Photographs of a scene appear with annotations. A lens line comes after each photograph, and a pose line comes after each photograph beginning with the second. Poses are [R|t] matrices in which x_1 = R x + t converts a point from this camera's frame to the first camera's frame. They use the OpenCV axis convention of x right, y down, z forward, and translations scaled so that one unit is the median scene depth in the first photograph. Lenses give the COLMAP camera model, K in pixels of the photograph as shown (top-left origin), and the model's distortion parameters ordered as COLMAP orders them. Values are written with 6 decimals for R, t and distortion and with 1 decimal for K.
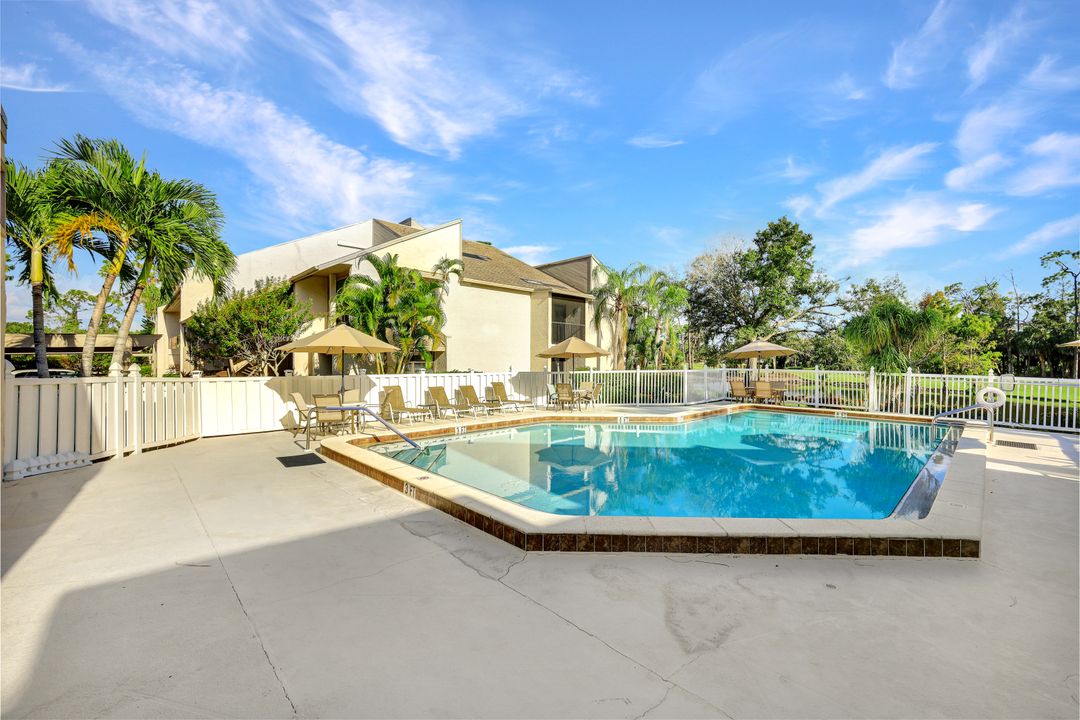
lens RADIAL K [[436.7, 0, 538.6], [0, 436.7, 358.7], [0, 0, 1]] dist [0.000498, -0.000001]
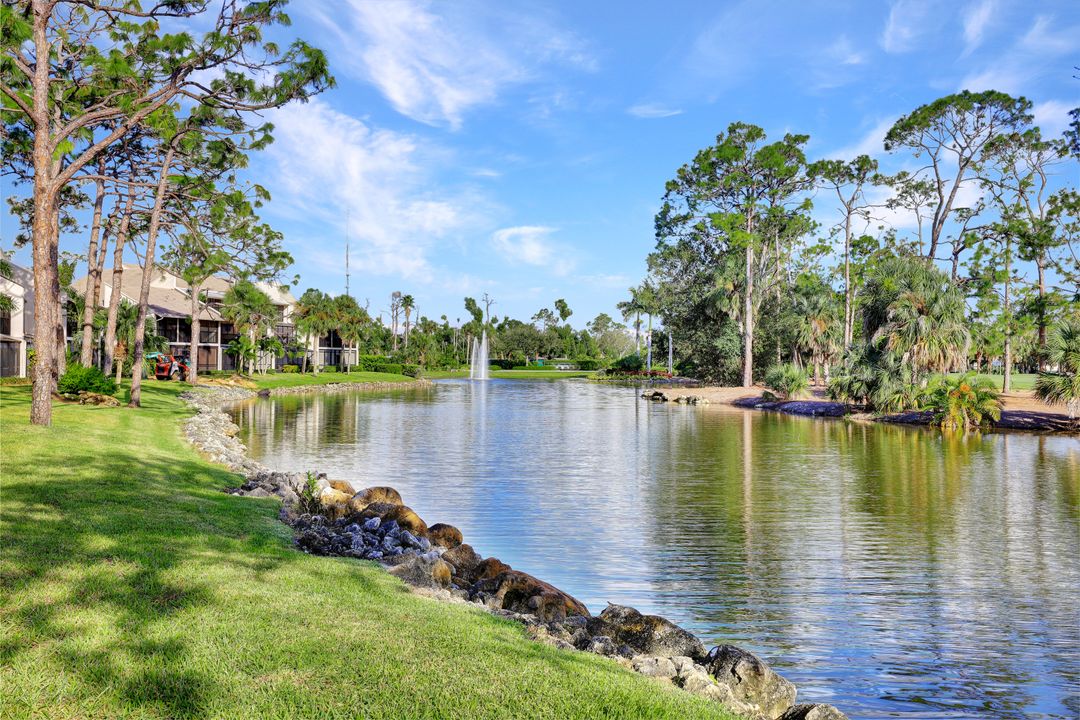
lens RADIAL K [[1024.1, 0, 540.0], [0, 1024.1, 360.0], [0, 0, 1]] dist [0.003555, 0.000076]
pose [[0.960582, -0.003054, 0.277981, -0.597147], [0.001508, 0.999982, 0.005776, 0.006409], [-0.277994, -0.005129, 0.960569, -1.054295]]
